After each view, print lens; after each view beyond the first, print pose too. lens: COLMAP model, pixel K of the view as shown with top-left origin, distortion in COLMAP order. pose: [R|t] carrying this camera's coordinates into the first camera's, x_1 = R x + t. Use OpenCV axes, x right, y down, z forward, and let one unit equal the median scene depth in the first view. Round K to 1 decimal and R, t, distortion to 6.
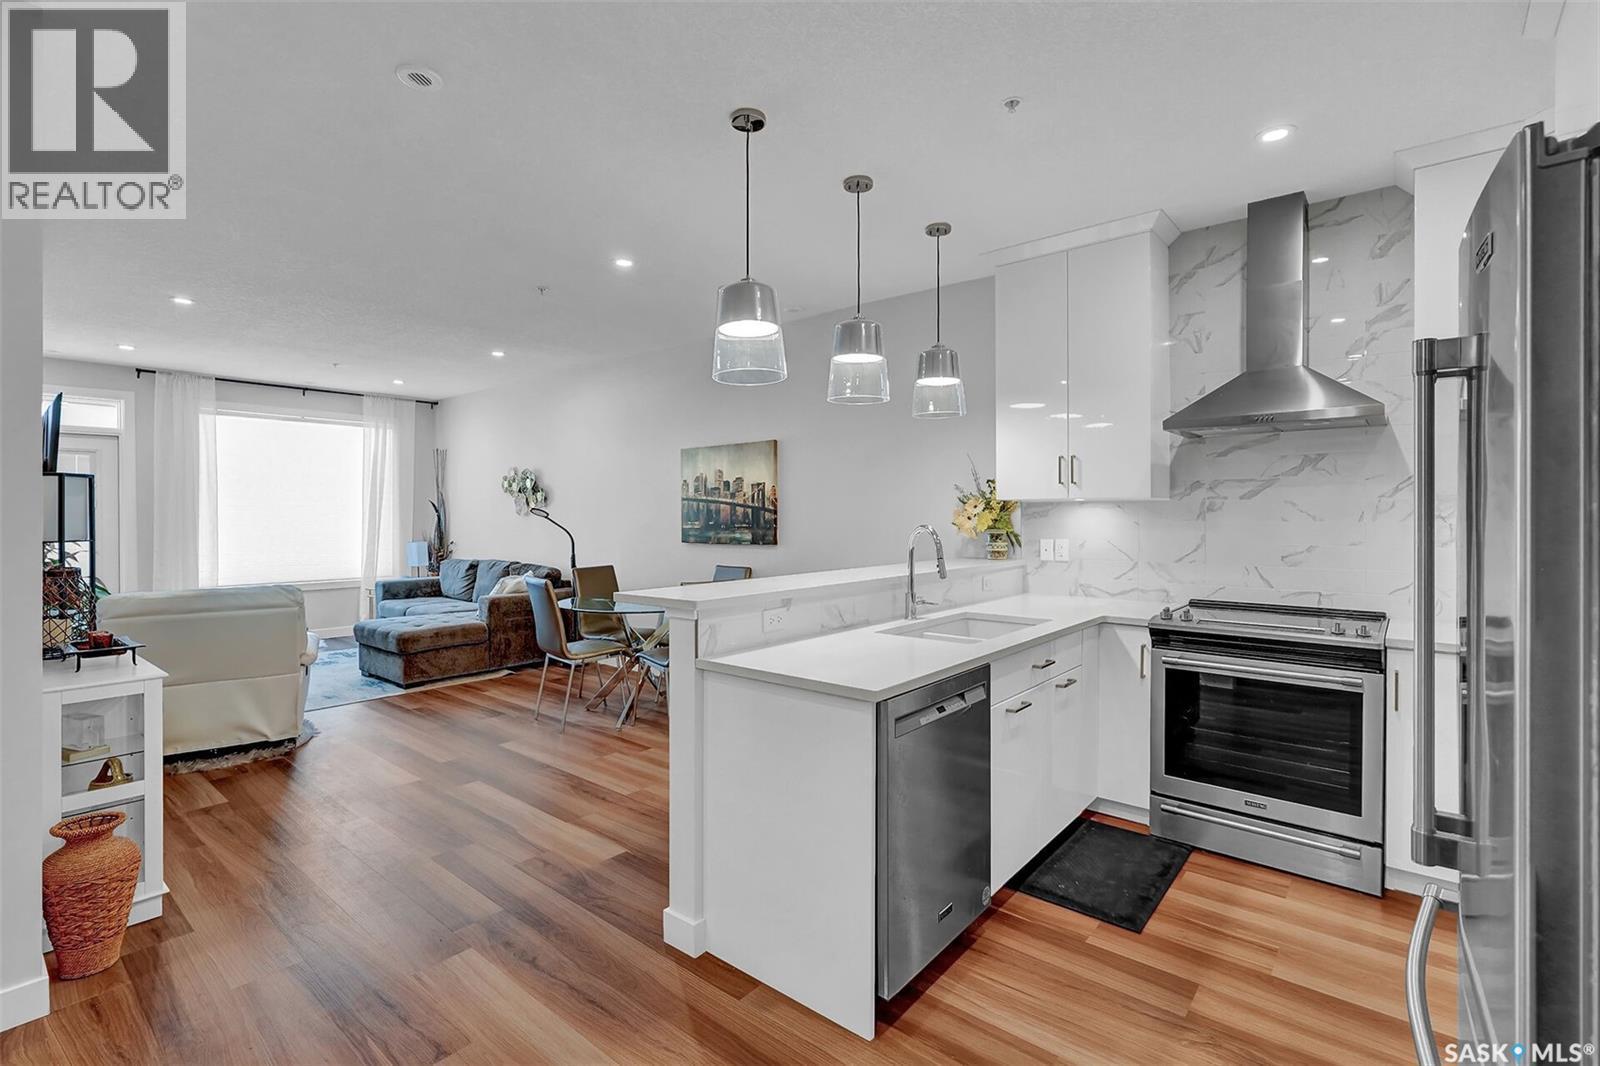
lens RADIAL K [[758.8, 0, 799.1], [0, 758.8, 519.9], [0, 0, 1]] dist [0.003725, -0.000423]
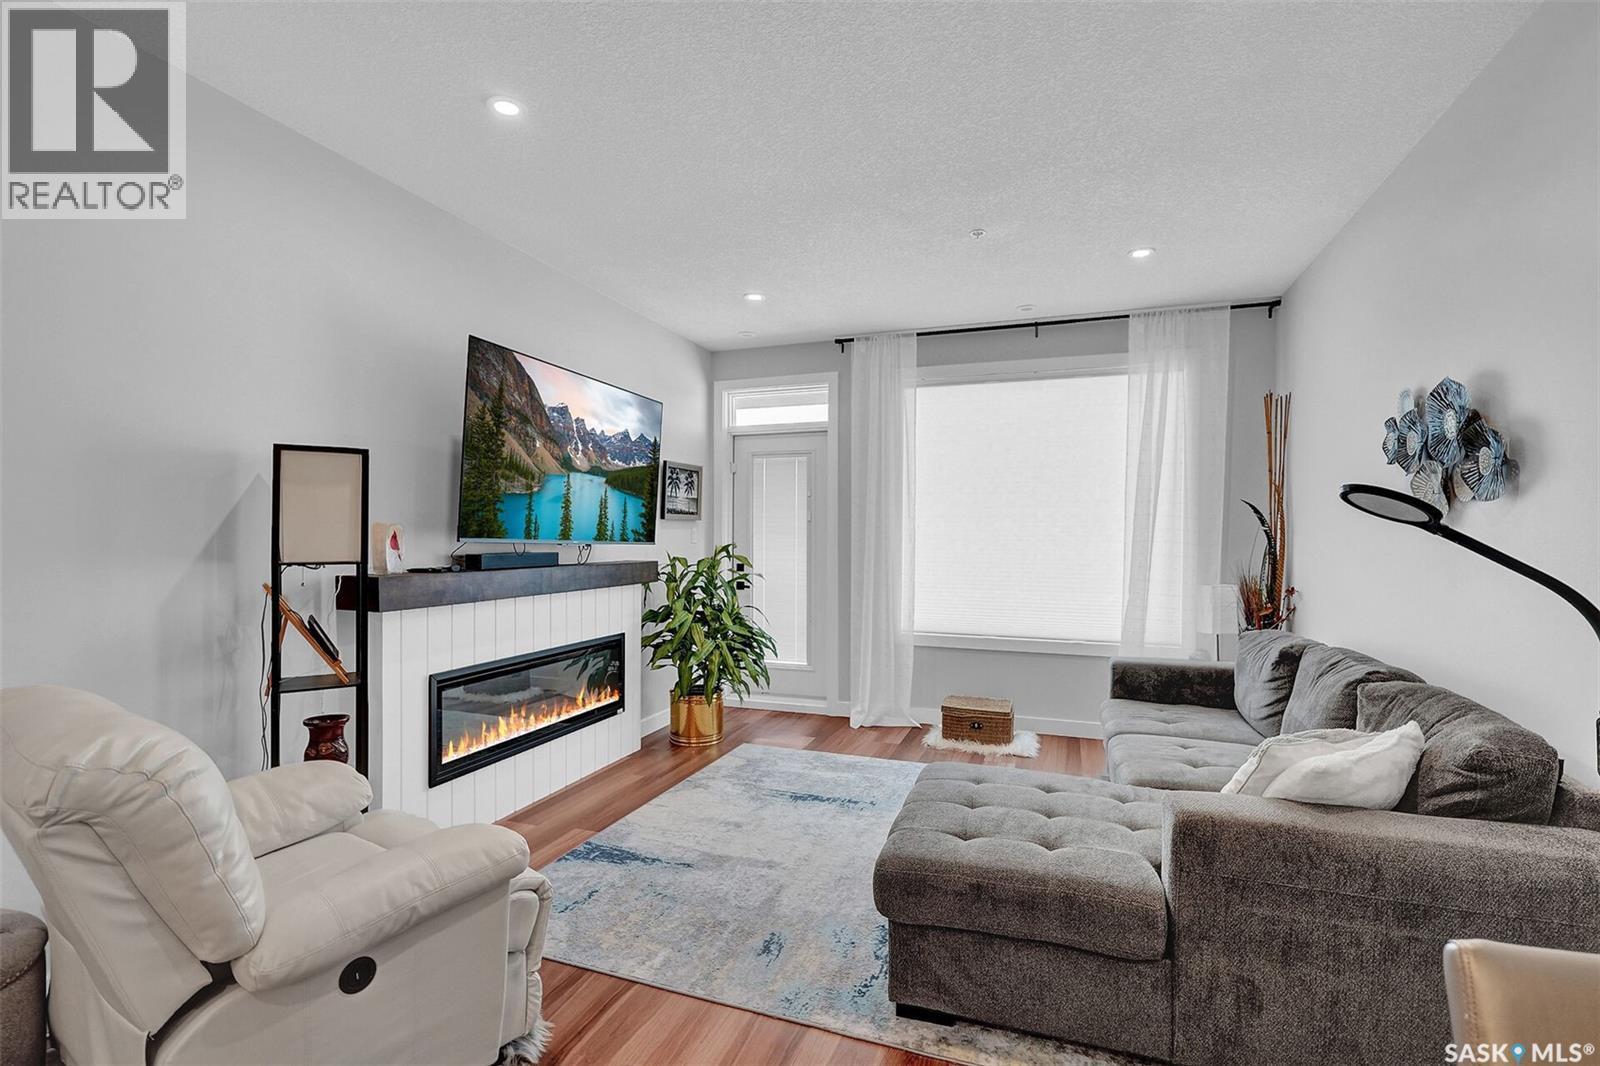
lens RADIAL K [[758.8, 0, 787.2], [0, 758.8, 542.5], [0, 0, 1]] dist [0.003725, -0.000423]
pose [[0.365548, 0.005259, -0.930778, -0.216176], [-0.012315, 0.999924, 0.000813, 0.005590], [0.930711, 0.011165, 0.365585, 0.831524]]
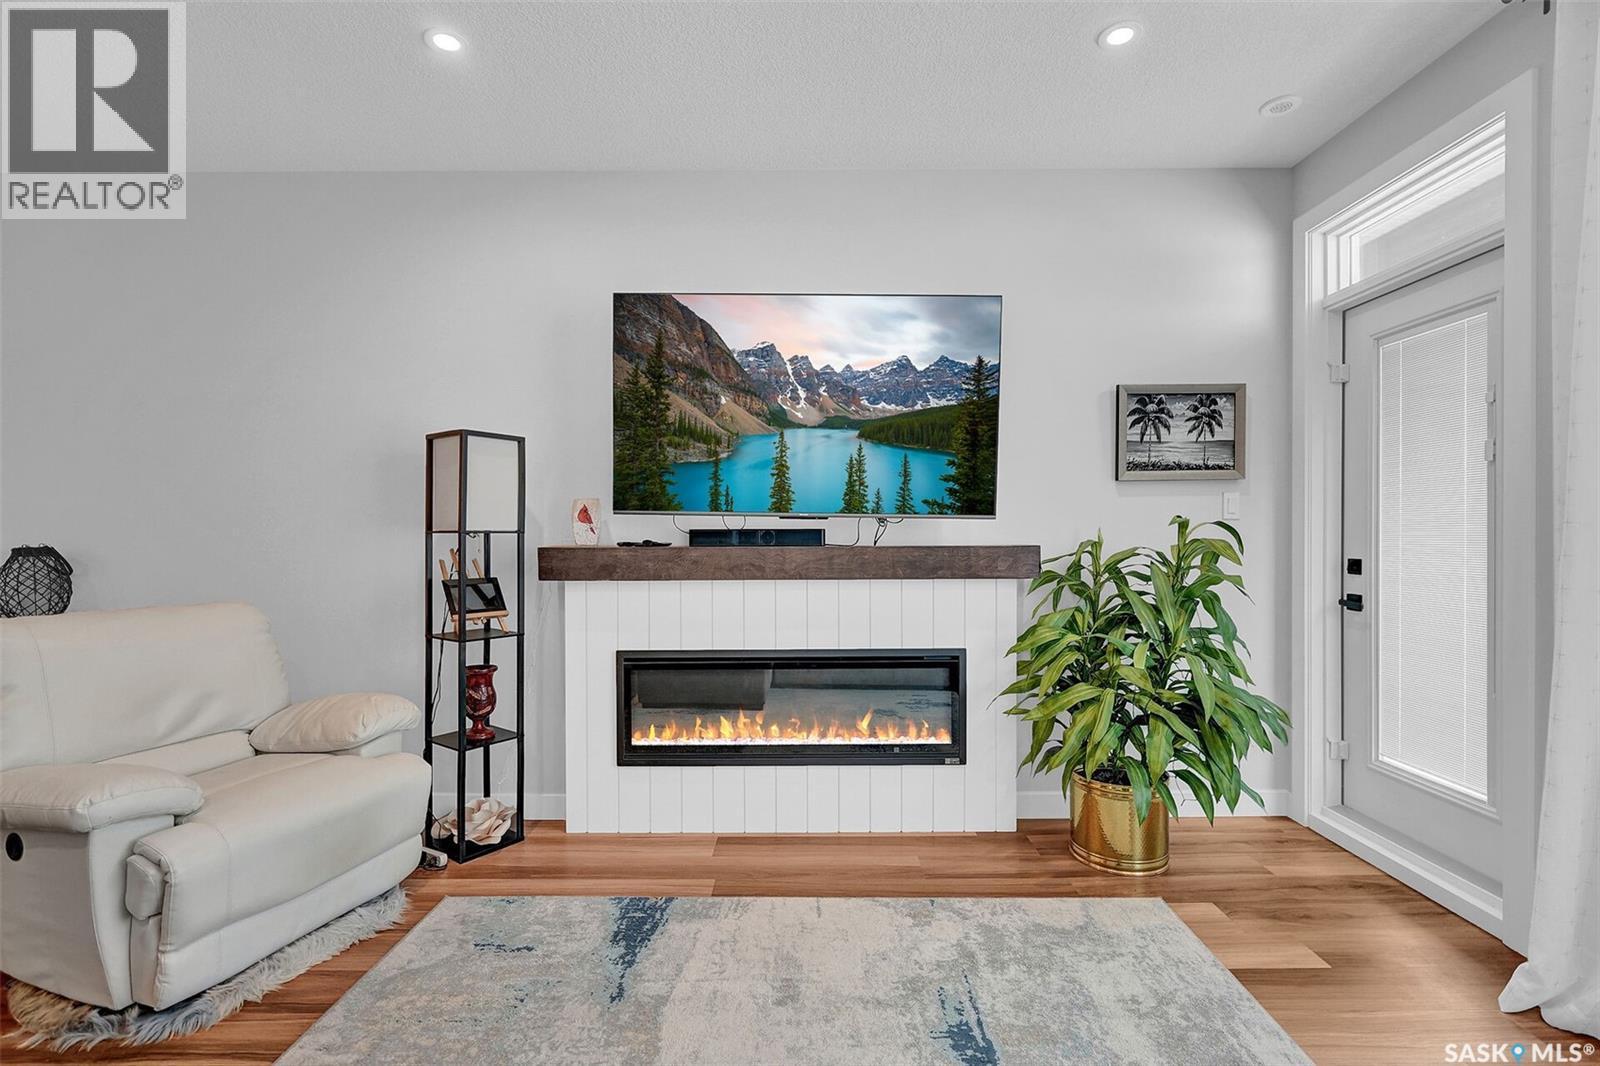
lens RADIAL K [[758.8, 0, 791.1], [0, 758.8, 522.6], [0, 0, 1]] dist [0.003725, -0.000423]
pose [[-0.749078, 0.020723, -0.662158, -0.553299], [-0.005650, 0.999274, 0.037666, -0.008214], [0.662458, 0.031956, -0.748417, 1.274625]]
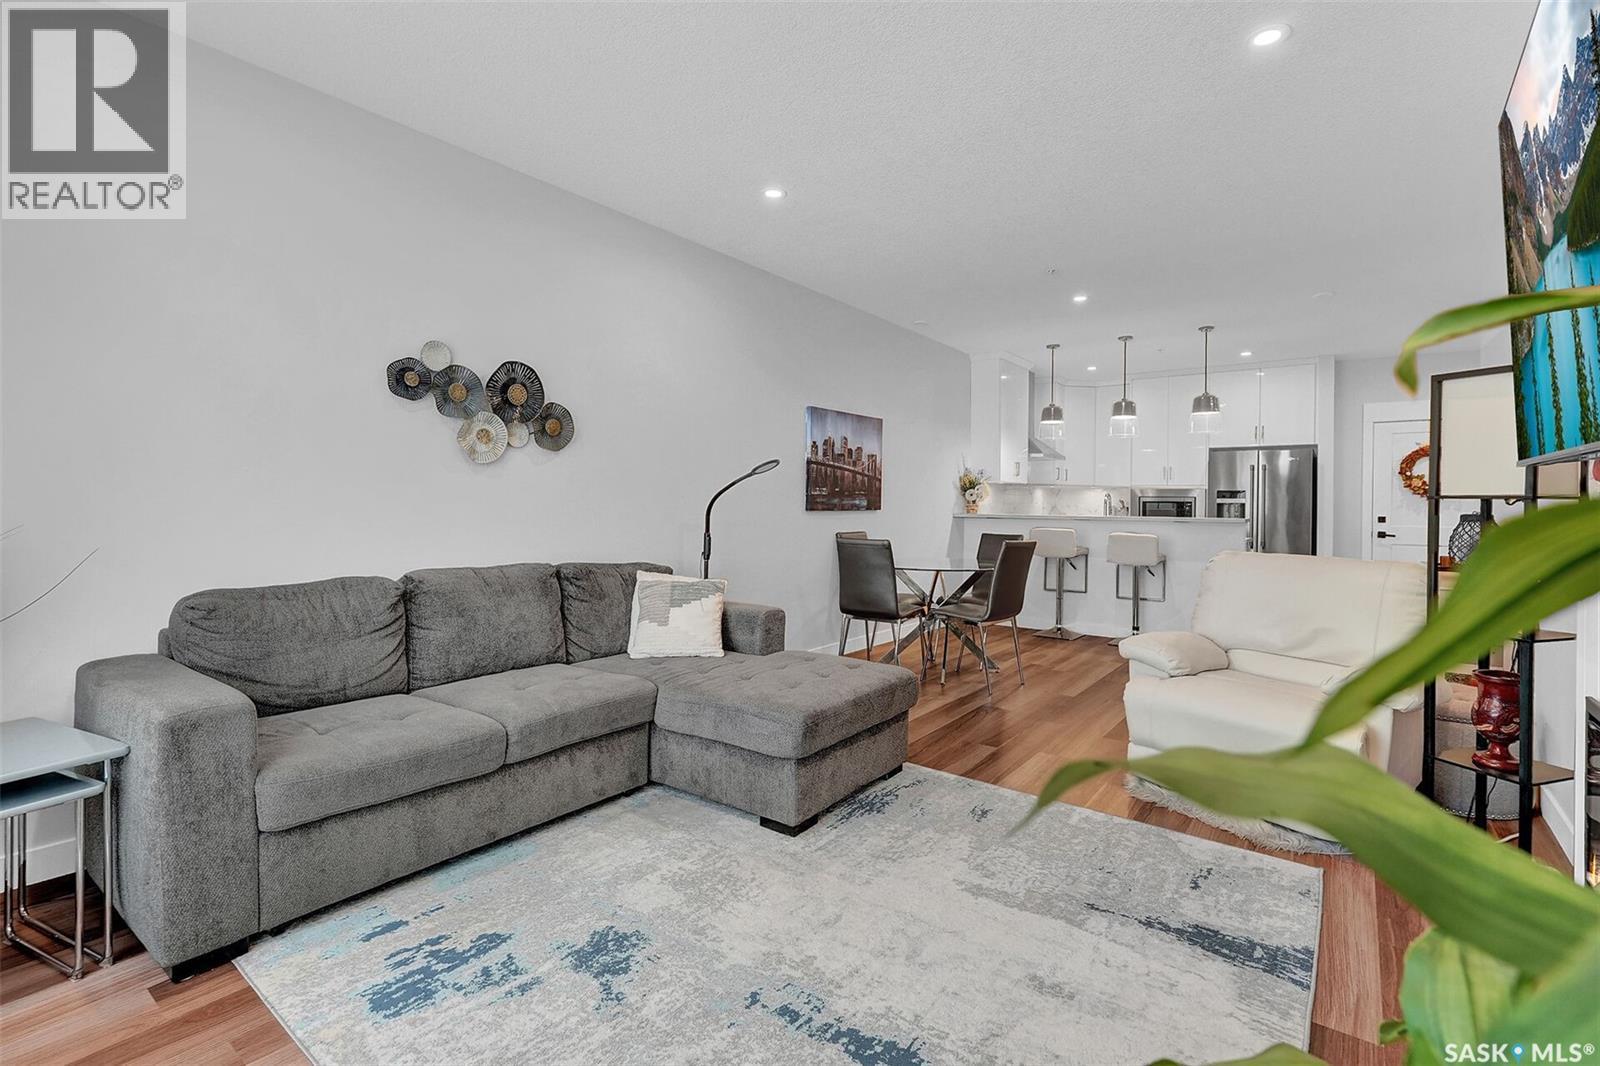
lens RADIAL K [[758.8, 0, 794.3], [0, 758.8, 519.1], [0, 0, 1]] dist [0.003725, -0.000423]
pose [[-0.094566, -0.017191, 0.995370, -1.088300], [0.001388, 0.999848, 0.017400, 0.025420], [-0.995518, 0.003027, -0.094528, 1.146635]]
